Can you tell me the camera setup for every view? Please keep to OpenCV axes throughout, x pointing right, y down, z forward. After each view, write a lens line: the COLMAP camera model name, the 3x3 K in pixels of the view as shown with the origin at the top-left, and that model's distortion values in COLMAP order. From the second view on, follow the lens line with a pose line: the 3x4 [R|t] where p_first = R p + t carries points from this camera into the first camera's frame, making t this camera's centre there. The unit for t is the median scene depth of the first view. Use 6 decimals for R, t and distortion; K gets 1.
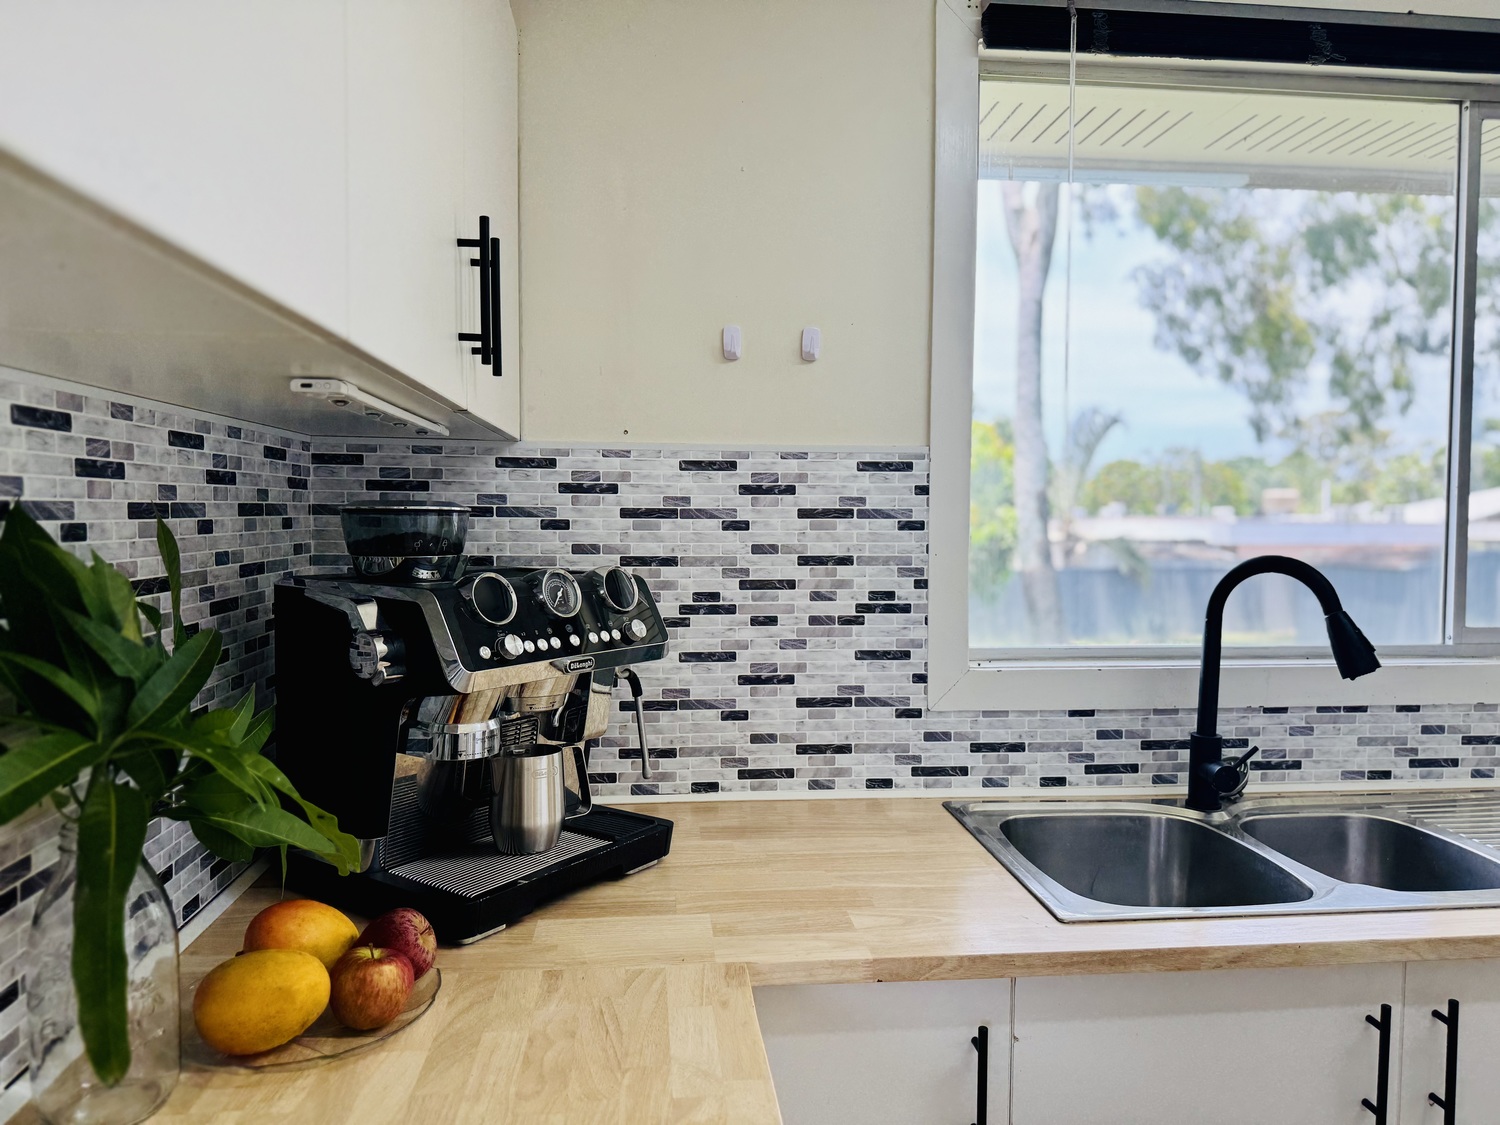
lens RADIAL K [[1063.5, 0, 759.9], [0, 1063.5, 568.4], [0, 0, 1]] dist [0.051138, -0.058411]
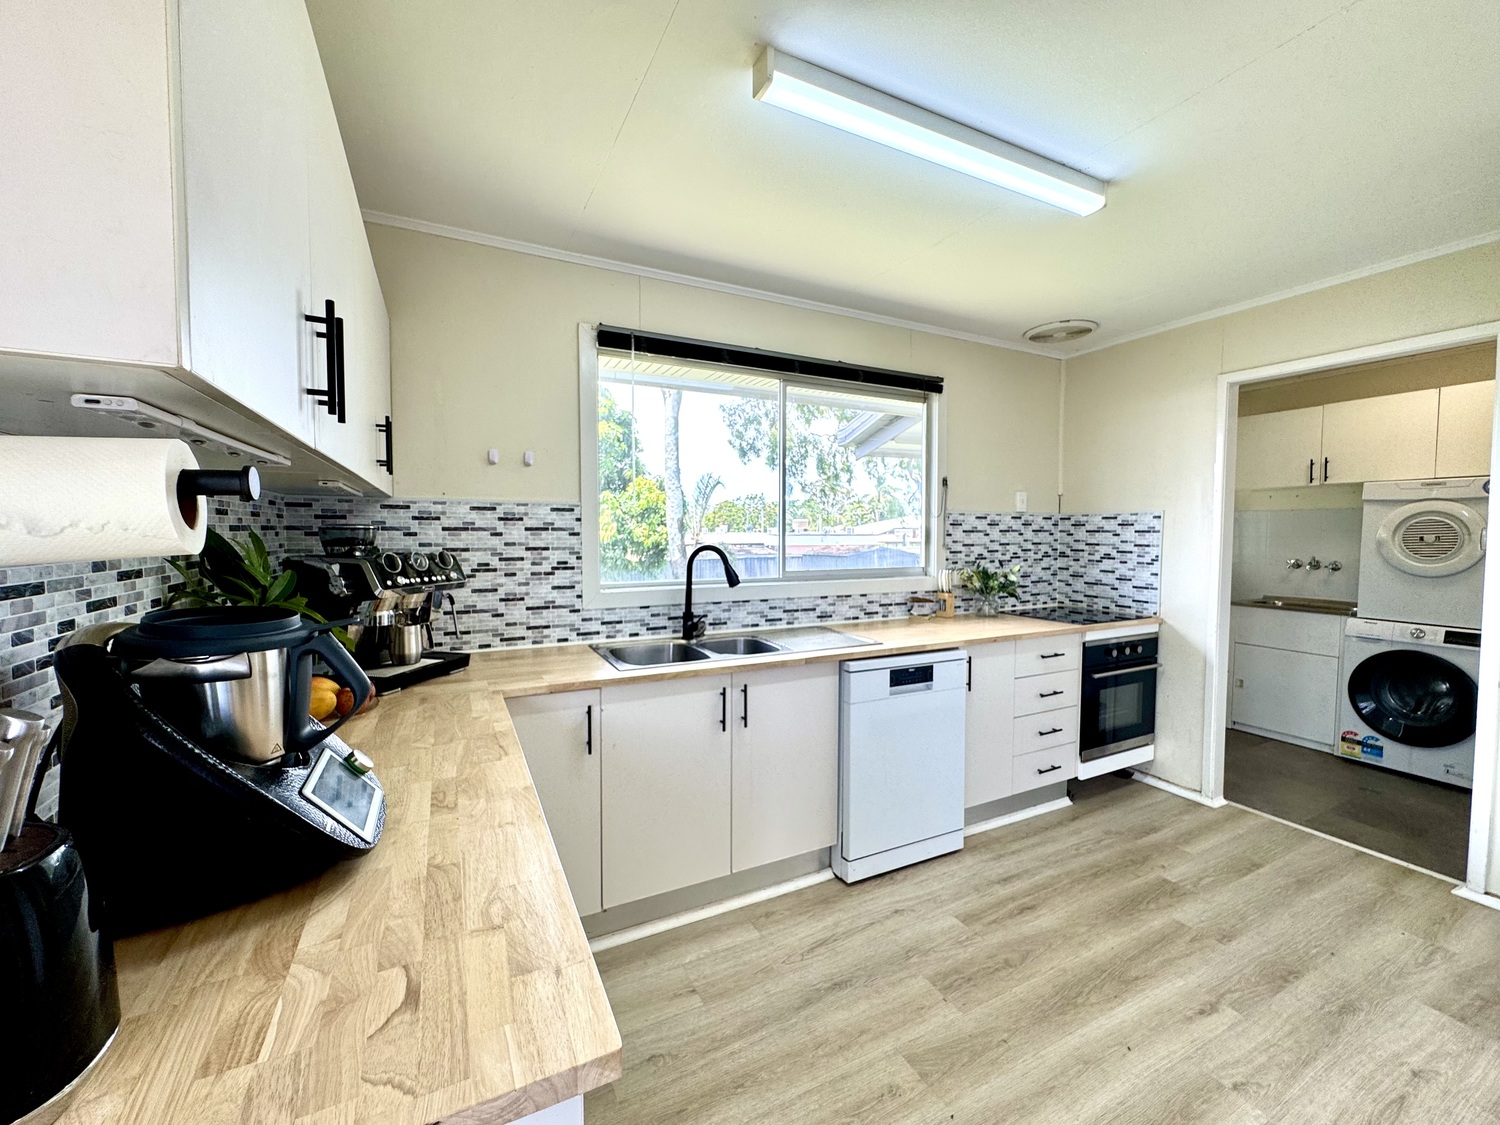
lens RADIAL K [[604.1, 0, 749.5], [0, 604.1, 561.2], [0, 0, 1]] dist [-0.001688, 0.002198]
pose [[0.936024, -0.019245, 0.351410, 0.030894], [0.019498, 0.999806, 0.002819, 0.026664], [-0.351396, 0.004213, 0.936218, -0.456176]]
